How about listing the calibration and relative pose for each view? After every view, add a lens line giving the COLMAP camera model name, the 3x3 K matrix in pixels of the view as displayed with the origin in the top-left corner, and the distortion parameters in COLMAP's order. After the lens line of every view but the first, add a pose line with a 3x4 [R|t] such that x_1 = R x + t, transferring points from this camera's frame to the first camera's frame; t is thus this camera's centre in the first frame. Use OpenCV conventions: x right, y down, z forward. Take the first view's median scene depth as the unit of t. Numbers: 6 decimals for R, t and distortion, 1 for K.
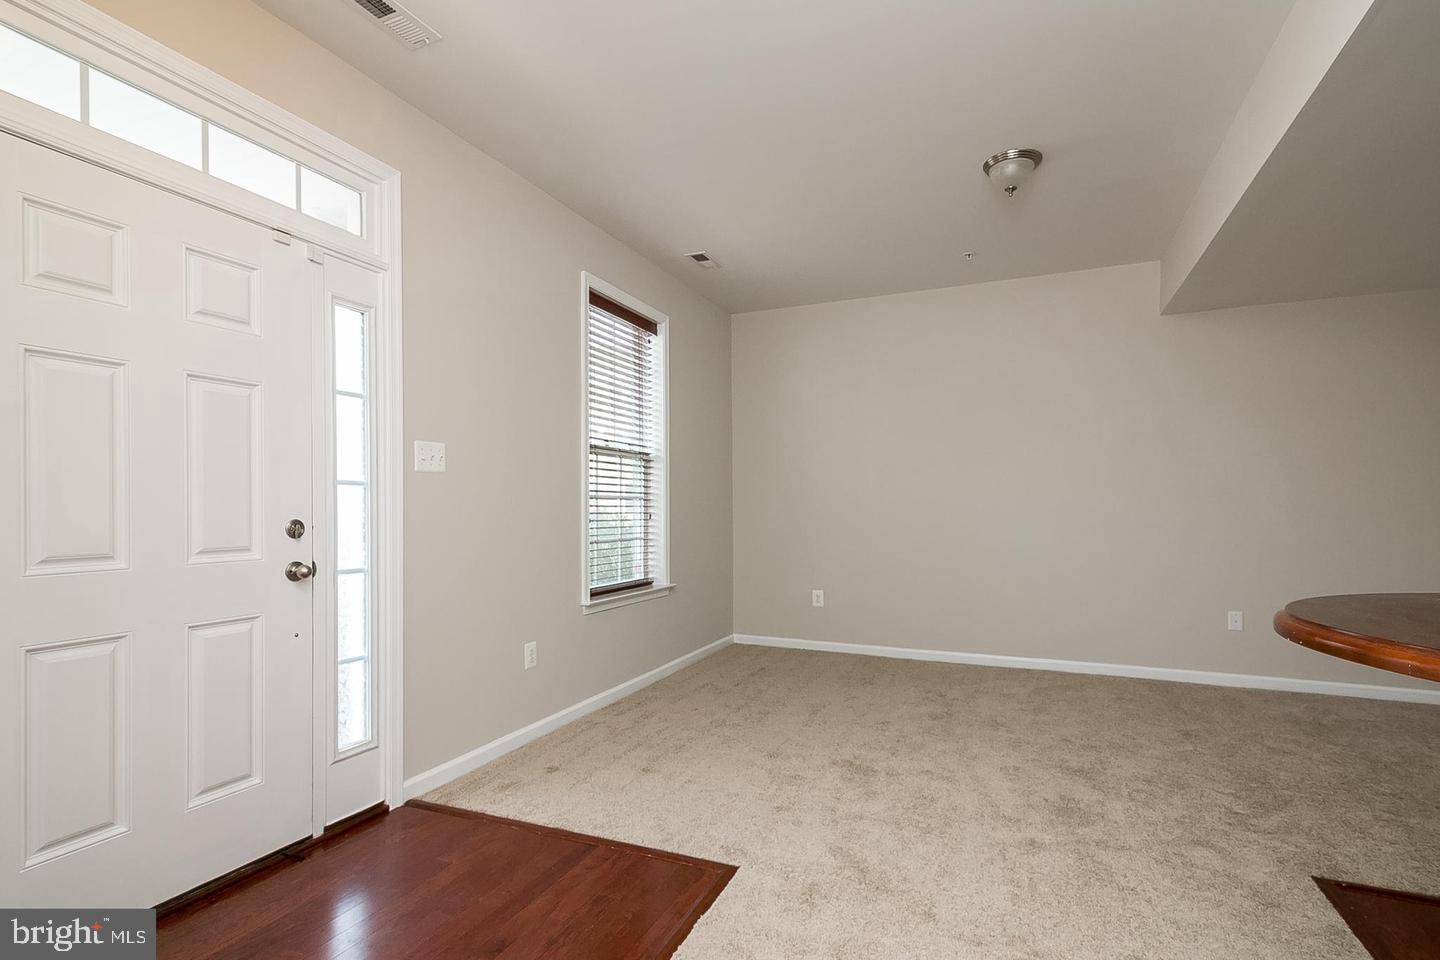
lens RADIAL K [[694.9, 0, 731.4], [0, 694.9, 532.5], [0, 0, 1]] dist [0.021419, -0.001572]
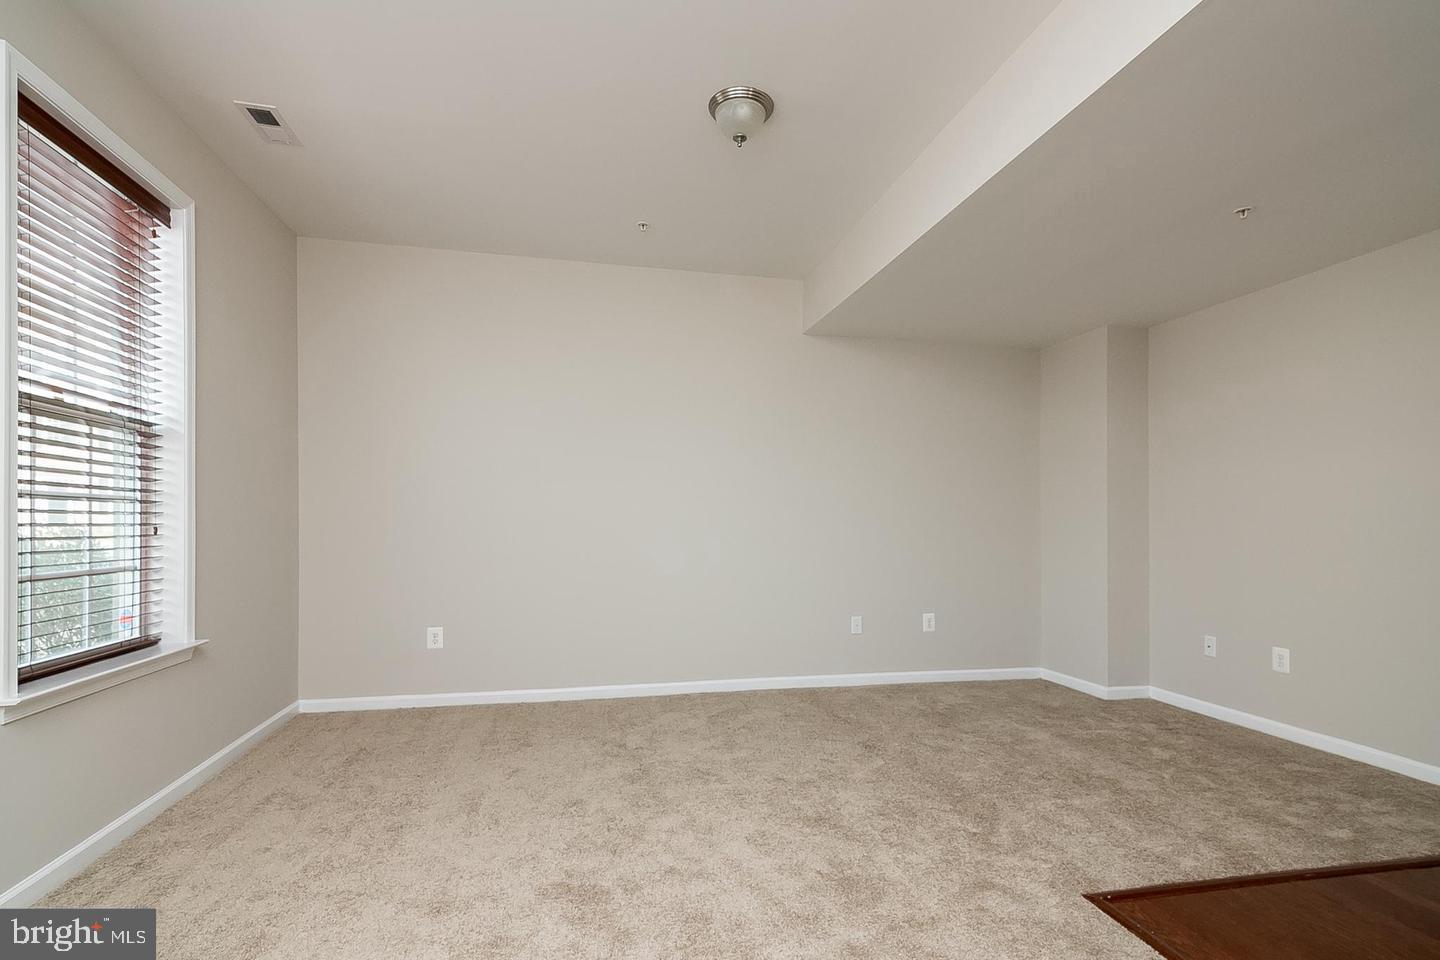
lens RADIAL K [[694.9, 0, 731.4], [0, 694.9, 532.5], [0, 0, 1]] dist [0.021419, -0.001572]
pose [[0.811310, -0.004280, 0.584601, -0.075496], [0.014638, 0.999808, -0.012994, -0.007092], [-0.584433, 0.019100, 0.811217, 0.250417]]
